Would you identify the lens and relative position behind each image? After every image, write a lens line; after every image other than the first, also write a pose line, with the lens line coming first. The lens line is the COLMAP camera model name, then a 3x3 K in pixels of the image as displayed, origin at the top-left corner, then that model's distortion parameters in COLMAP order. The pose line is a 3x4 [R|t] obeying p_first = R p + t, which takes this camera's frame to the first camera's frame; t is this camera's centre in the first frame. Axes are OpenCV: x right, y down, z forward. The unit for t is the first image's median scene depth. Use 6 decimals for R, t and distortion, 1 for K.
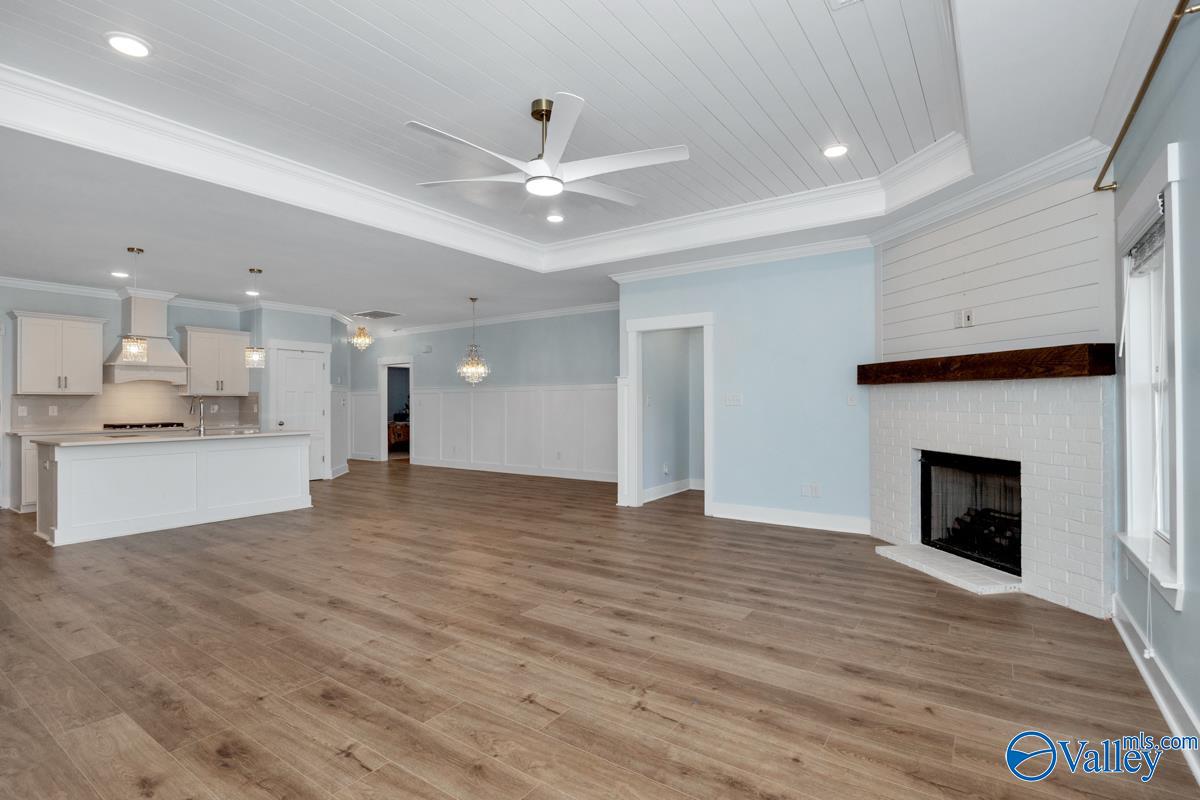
lens RADIAL K [[565.4, 0, 620.4], [0, 565.4, 401.5], [0, 0, 1]] dist [-0.027288, 0.000844]
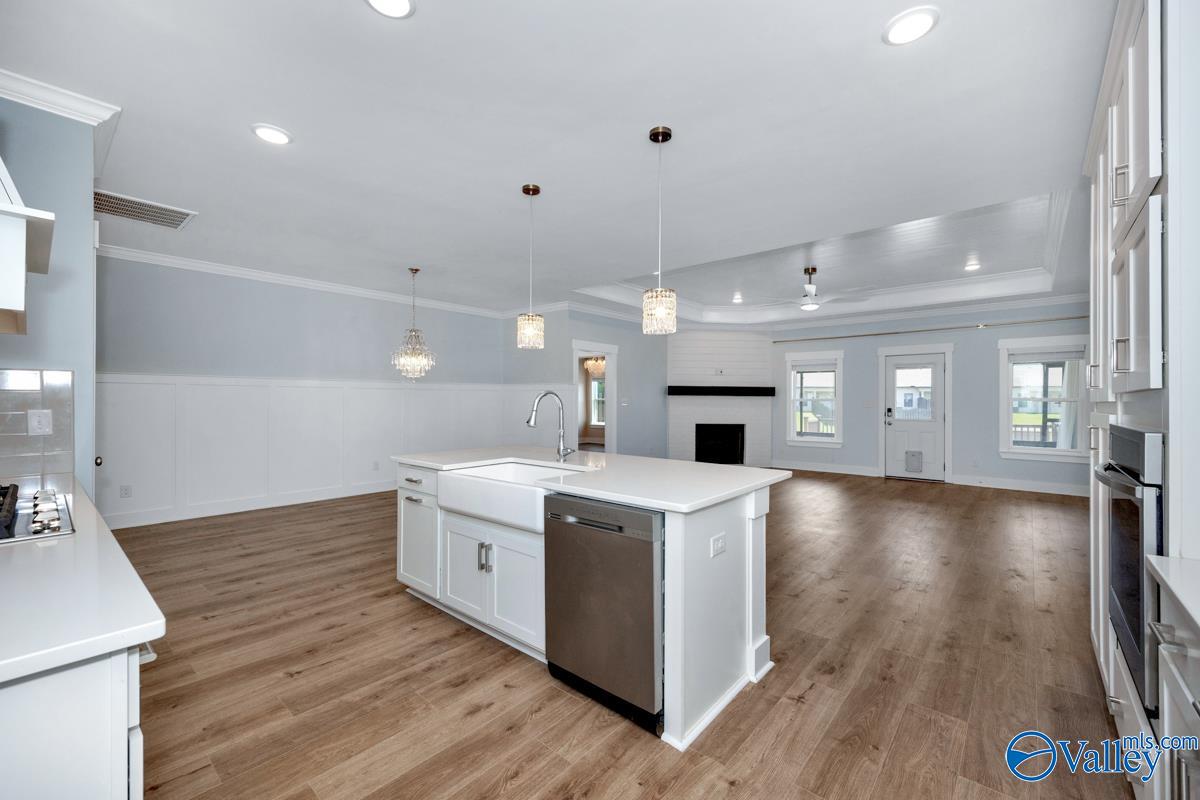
lens RADIAL K [[493.1, 0, 600.4], [0, 493.1, 408.2], [0, 0, 1]] dist [0.009933, -0.000030]
pose [[0.134078, -0.014499, 0.990865, -2.066799], [-0.009799, 0.999825, 0.015956, -0.012524], [-0.990922, -0.011849, 0.133913, 1.471829]]
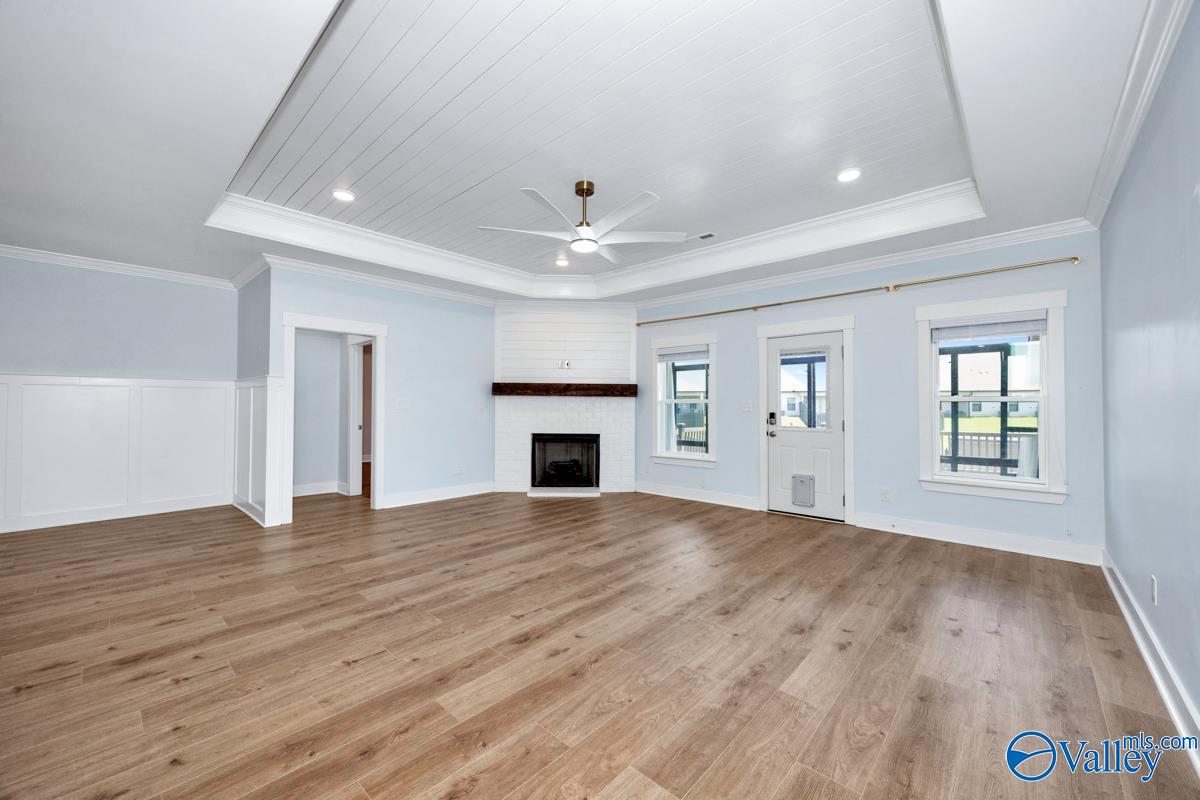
lens RADIAL K [[461.8, 0, 600.8], [0, 461.8, 404.6], [0, 0, 1]] dist [-0.002432, 0.000436]
pose [[0.164266, 0.002822, 0.986412, -1.146492], [-0.008634, 0.999962, -0.001423, -0.006964], [-0.986378, -0.008283, 0.164285, 0.729625]]
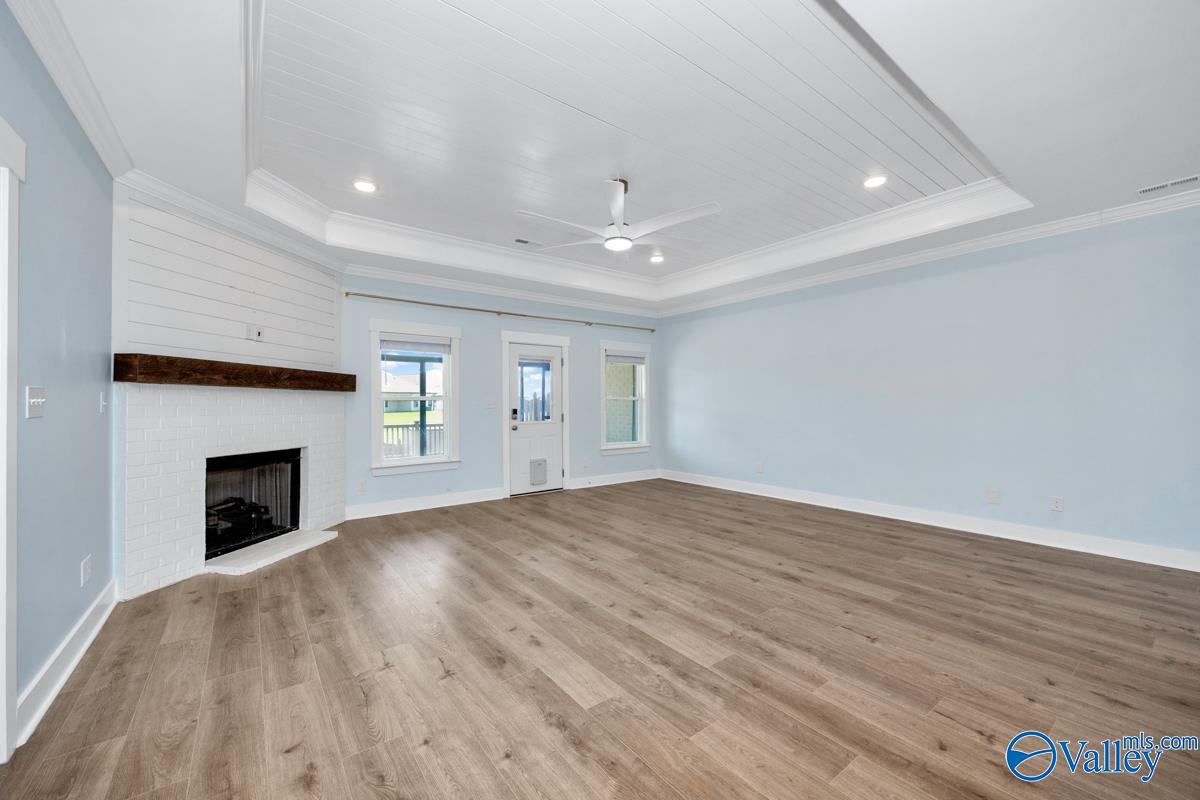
lens RADIAL K [[461.8, 0, 600.5], [0, 461.8, 396.8], [0, 0, 1]] dist [-0.002432, 0.000436]
pose [[-0.936546, 0.010265, 0.350396, -0.453873], [0.003423, 0.999791, -0.020142, 0.002702], [-0.350529, -0.017664, -0.936385, 1.940528]]
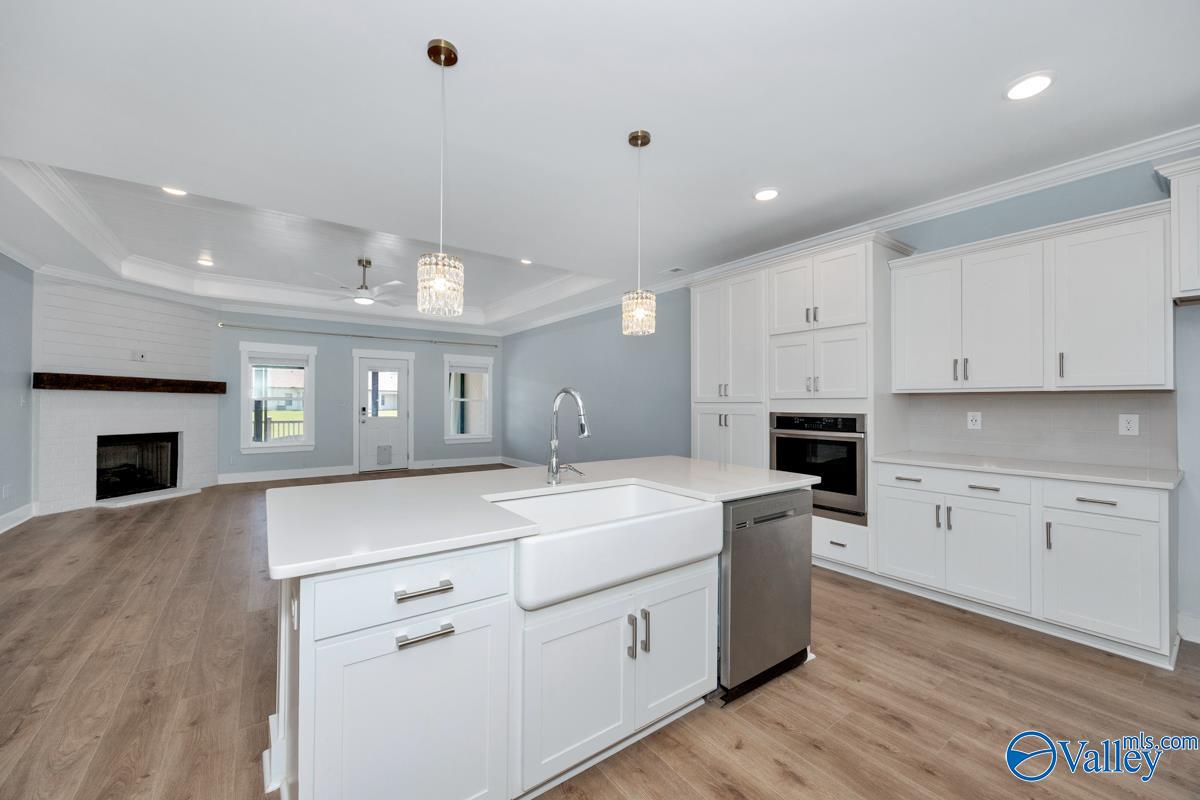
lens RADIAL K [[461.8, 0, 602.3], [0, 461.8, 401.9], [0, 0, 1]] dist [-0.002432, 0.000436]
pose [[-0.936229, -0.004177, 0.351365, -1.492499], [-0.007776, 0.999931, -0.008833, -0.004999], [-0.351303, -0.011002, -0.936197, 2.184586]]
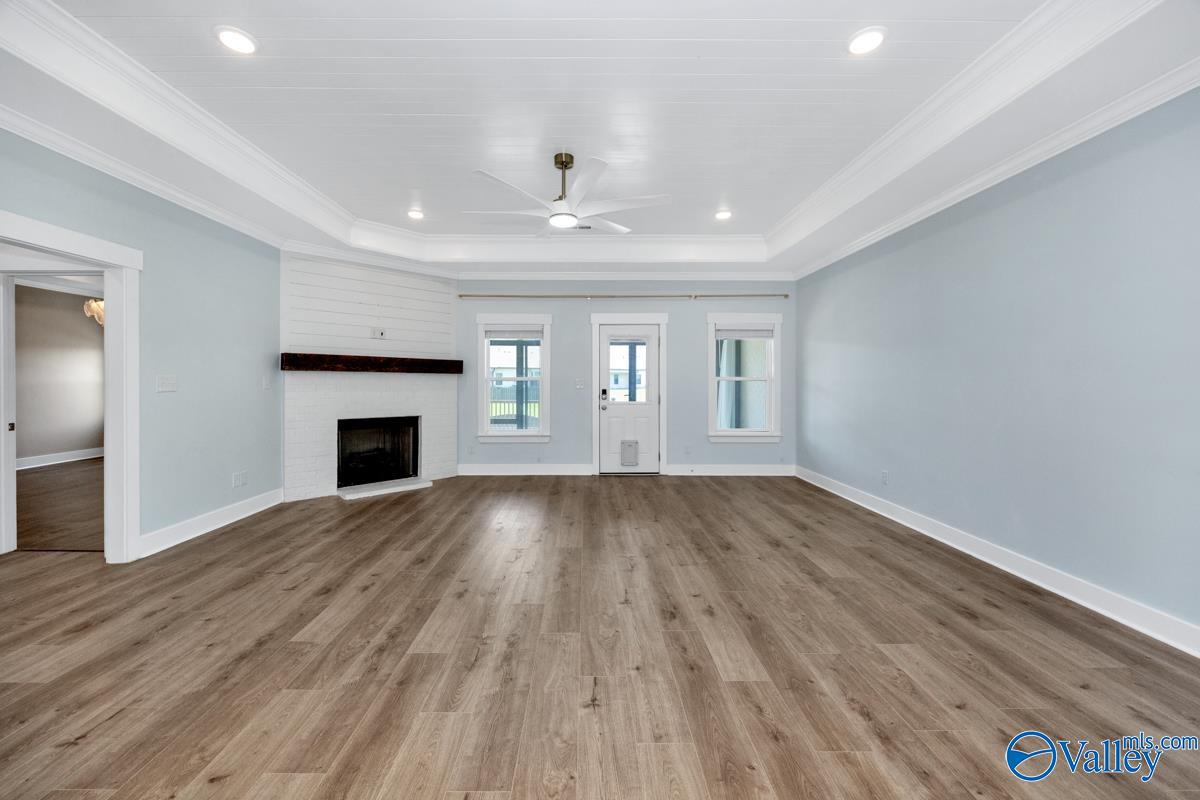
lens RADIAL K [[461.8, 0, 590.0], [0, 461.8, 388.0], [0, 0, 1]] dist [-0.002432, 0.000436]
pose [[-0.547598, -0.015126, 0.836605, -1.011895], [-0.007613, 0.999885, 0.013095, -0.016650], [-0.836707, 0.000801, -0.547650, 1.450095]]
